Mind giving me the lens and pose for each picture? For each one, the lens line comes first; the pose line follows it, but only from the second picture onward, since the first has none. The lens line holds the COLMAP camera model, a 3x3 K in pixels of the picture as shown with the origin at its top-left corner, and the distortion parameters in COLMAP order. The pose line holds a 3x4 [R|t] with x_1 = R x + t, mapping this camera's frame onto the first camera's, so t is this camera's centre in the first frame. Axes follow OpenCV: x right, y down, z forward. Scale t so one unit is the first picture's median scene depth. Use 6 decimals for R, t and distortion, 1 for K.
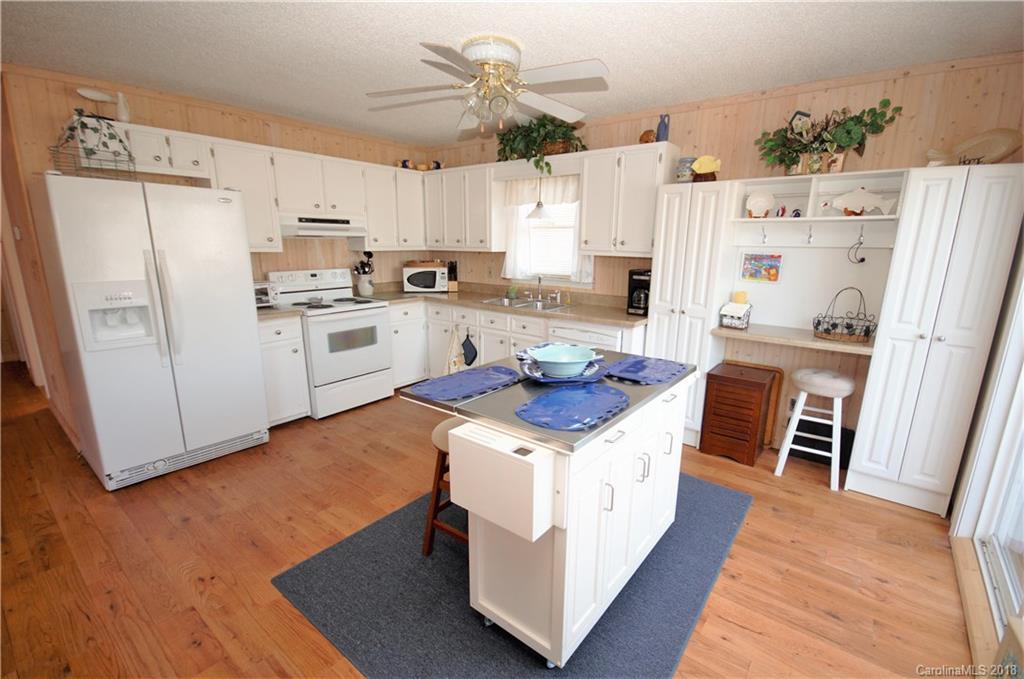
lens RADIAL K [[451.6, 0, 520.2], [0, 451.6, 348.1], [0, 0, 1]] dist [0.004034, -0.007418]
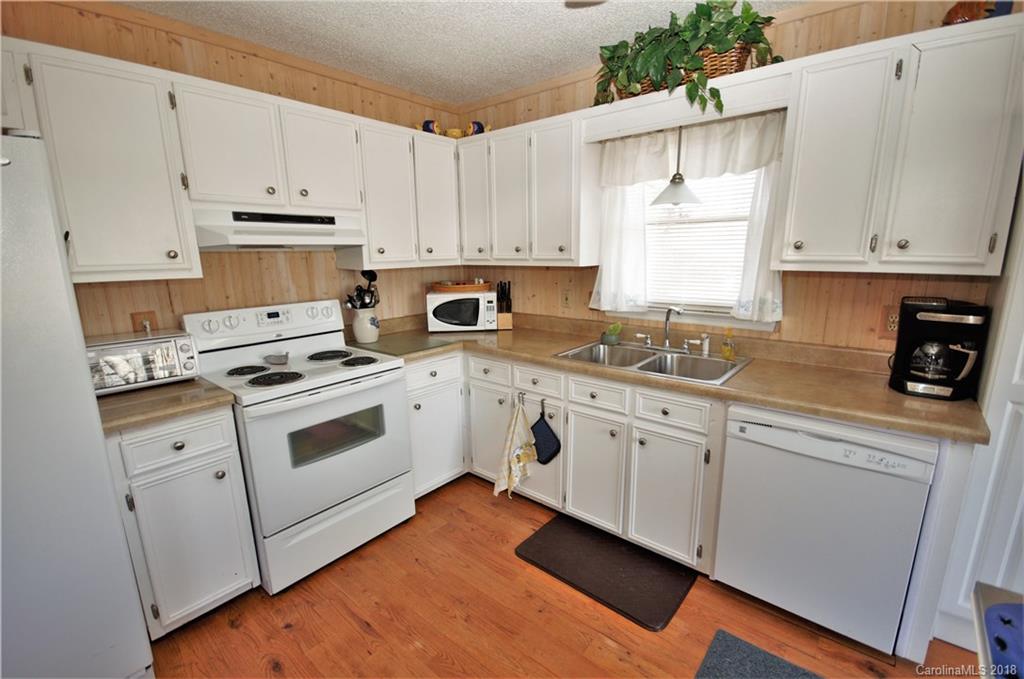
lens RADIAL K [[451.6, 0, 520.5], [0, 451.6, 348.5], [0, 0, 1]] dist [0.004034, -0.007418]
pose [[0.999402, -0.016562, -0.030364, -0.129048], [0.016067, 0.999735, -0.016471, -0.105040], [0.030629, 0.015974, 0.999403, 0.442643]]
